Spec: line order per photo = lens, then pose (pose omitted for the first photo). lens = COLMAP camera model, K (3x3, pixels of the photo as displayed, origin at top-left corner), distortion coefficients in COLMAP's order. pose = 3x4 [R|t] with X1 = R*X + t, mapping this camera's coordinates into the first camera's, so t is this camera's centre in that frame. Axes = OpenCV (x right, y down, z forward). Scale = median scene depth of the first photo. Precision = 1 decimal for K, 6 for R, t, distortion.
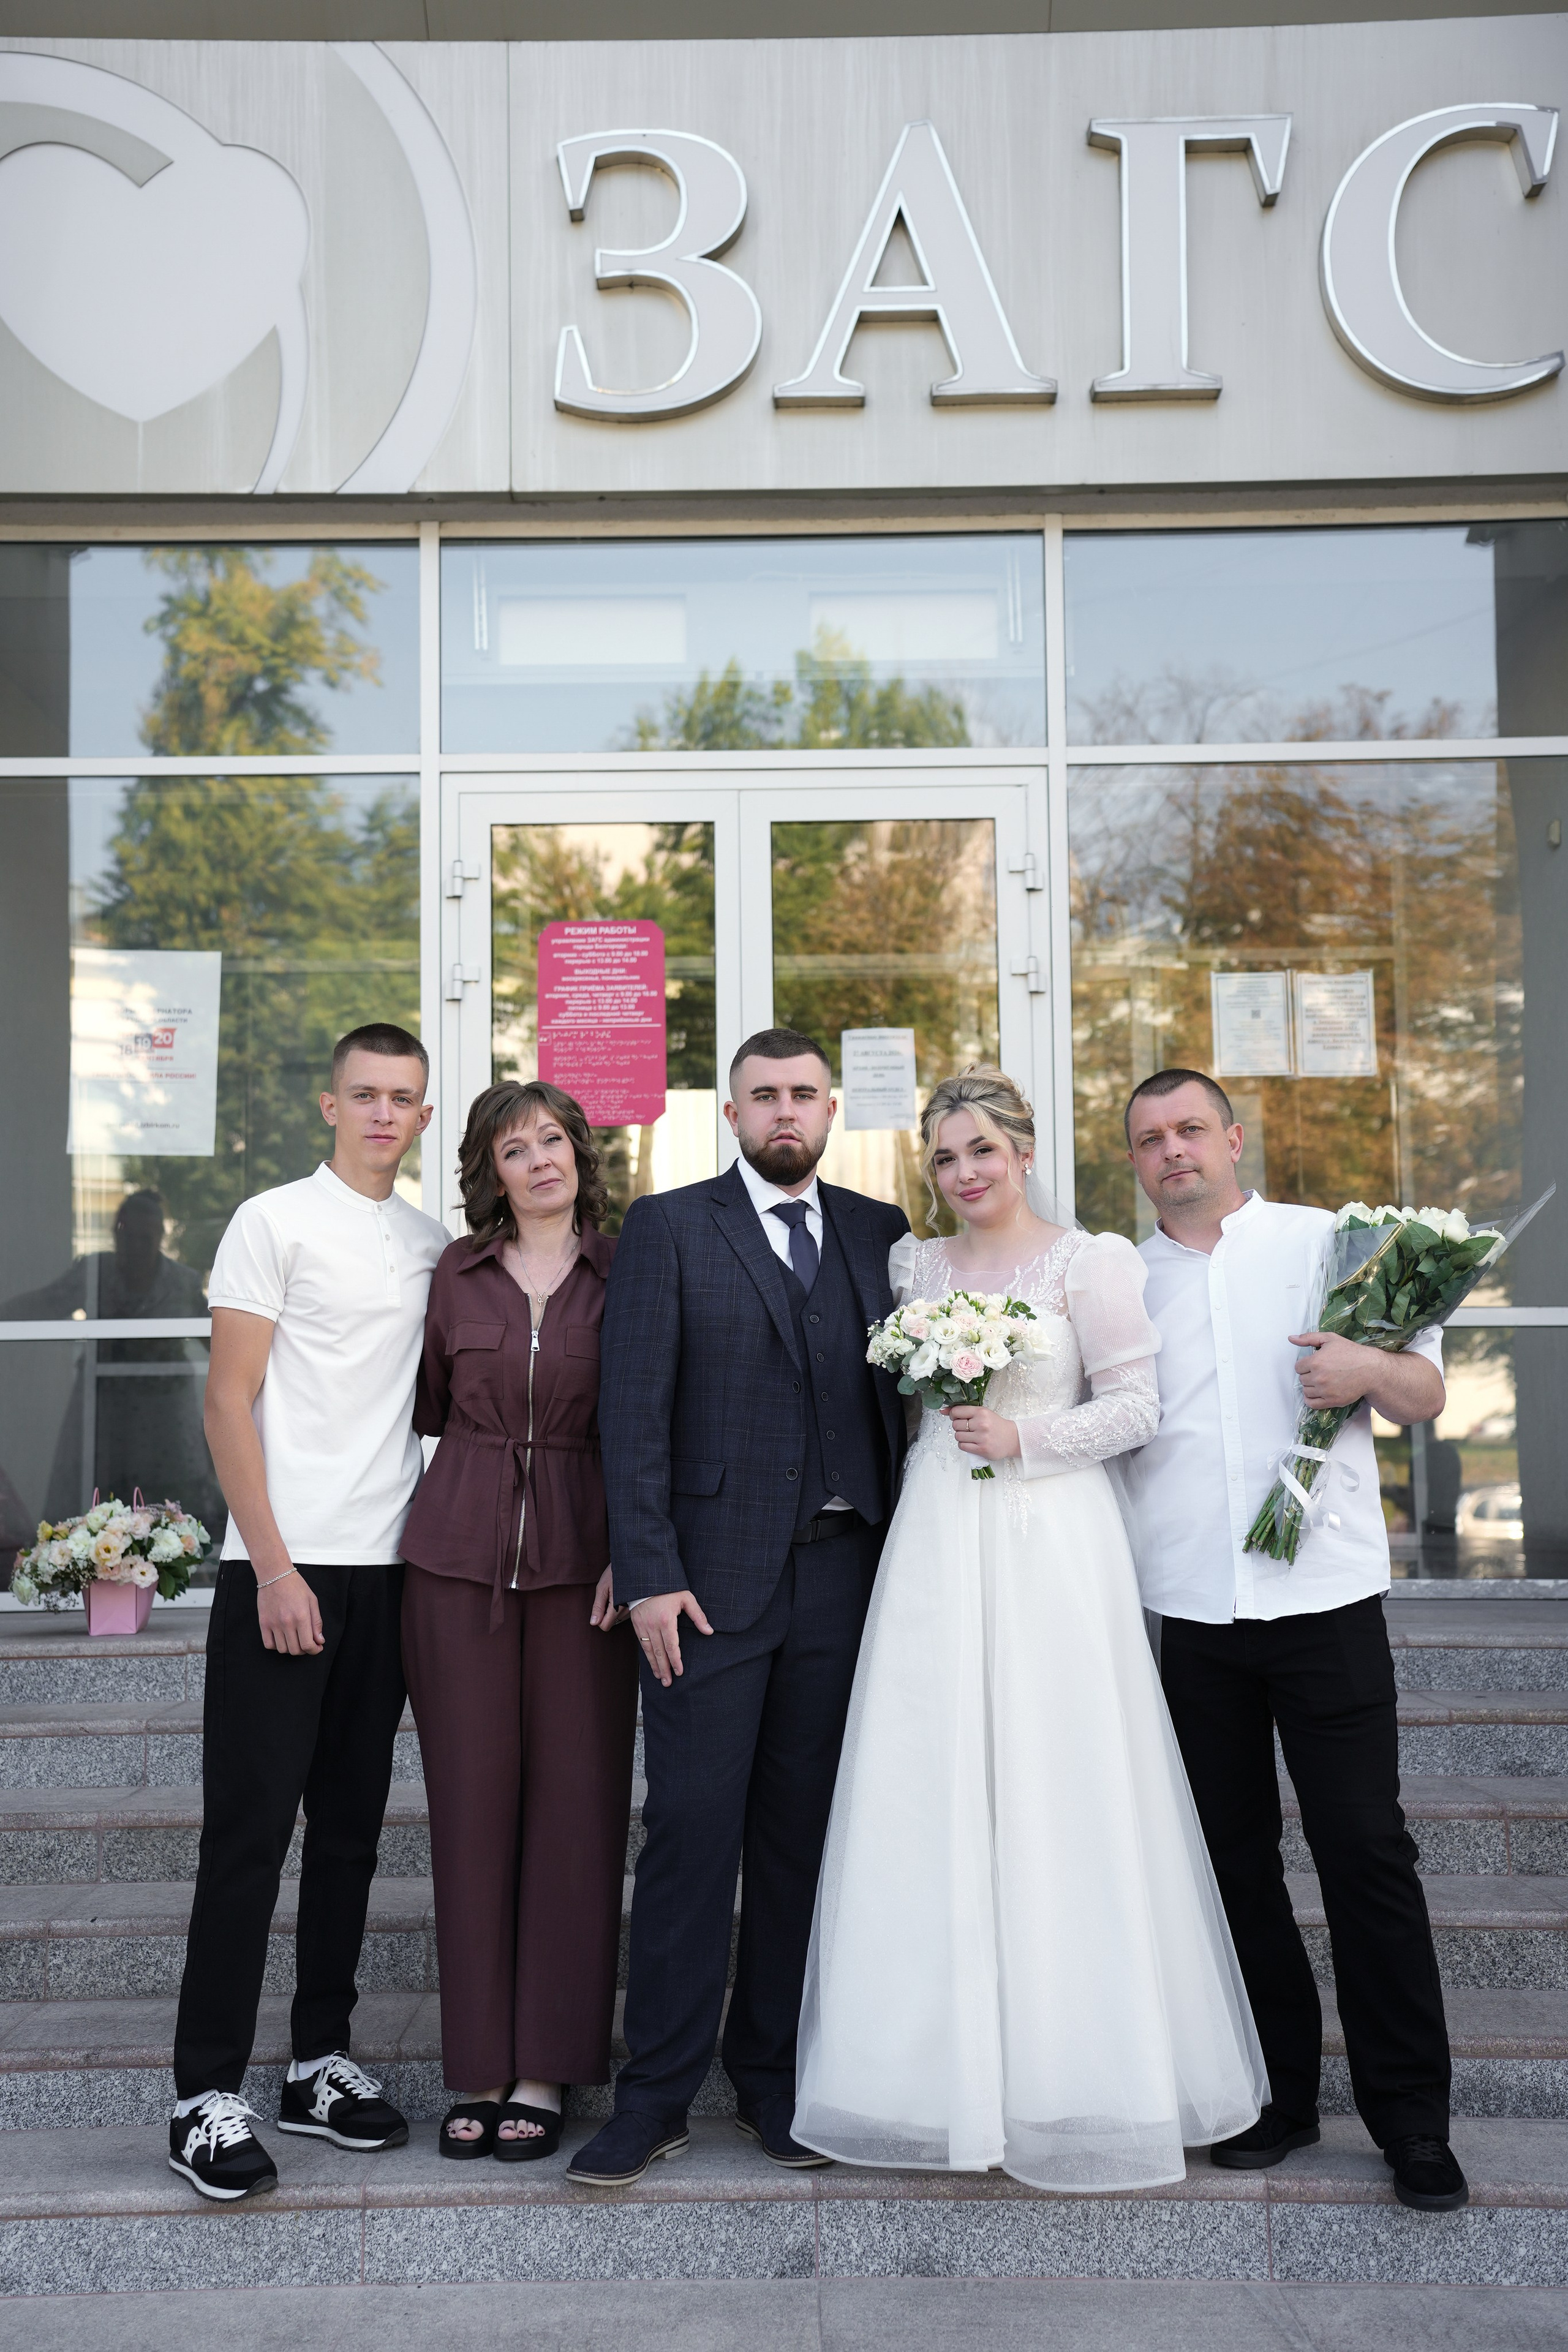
lens RADIAL K [[2739.0, 0, 731.7], [0, 2739.0, 1174.6], [0, 0, 1]] dist [0.131240, 0.026266]
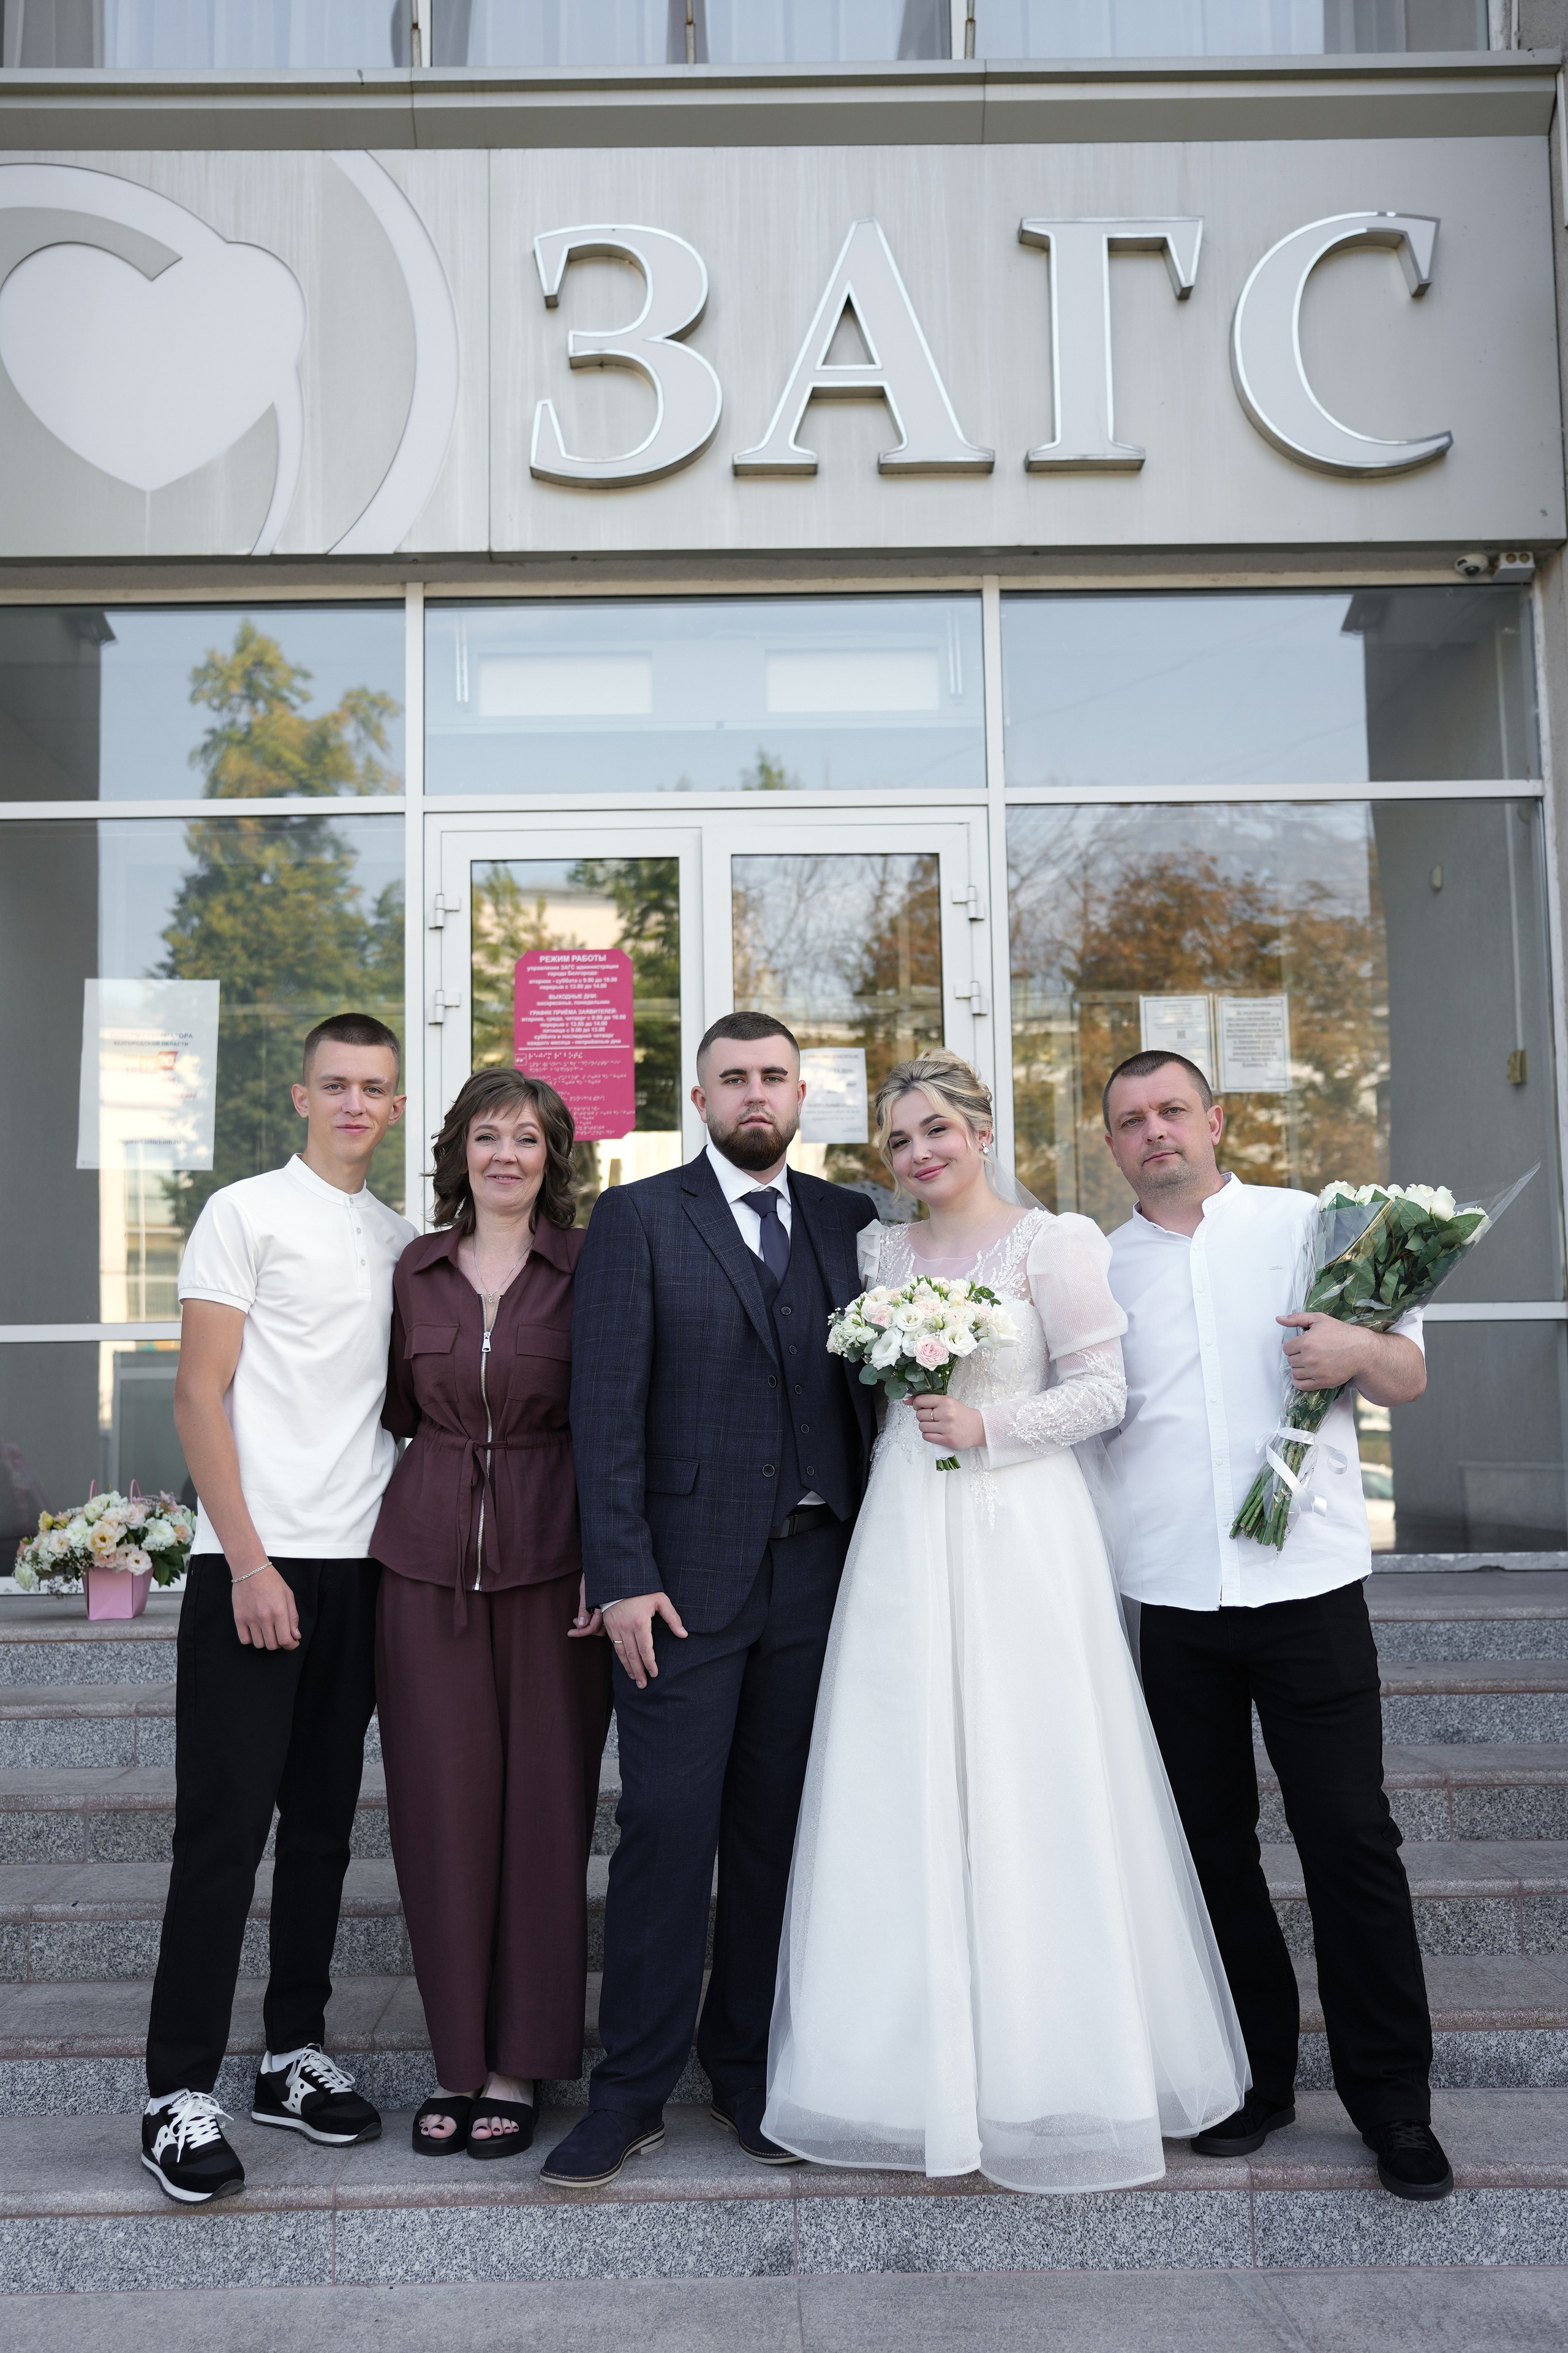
lens RADIAL K [[2258.5, 0, 751.9], [0, 2258.5, 1177.3], [0, 0, 1]] dist [0.001553, -0.000078]
pose [[0.999551, -0.002768, 0.029851, -0.006639], [0.003325, 0.999821, -0.018626, 0.019883], [-0.029794, 0.018717, 0.999381, 0.172172]]
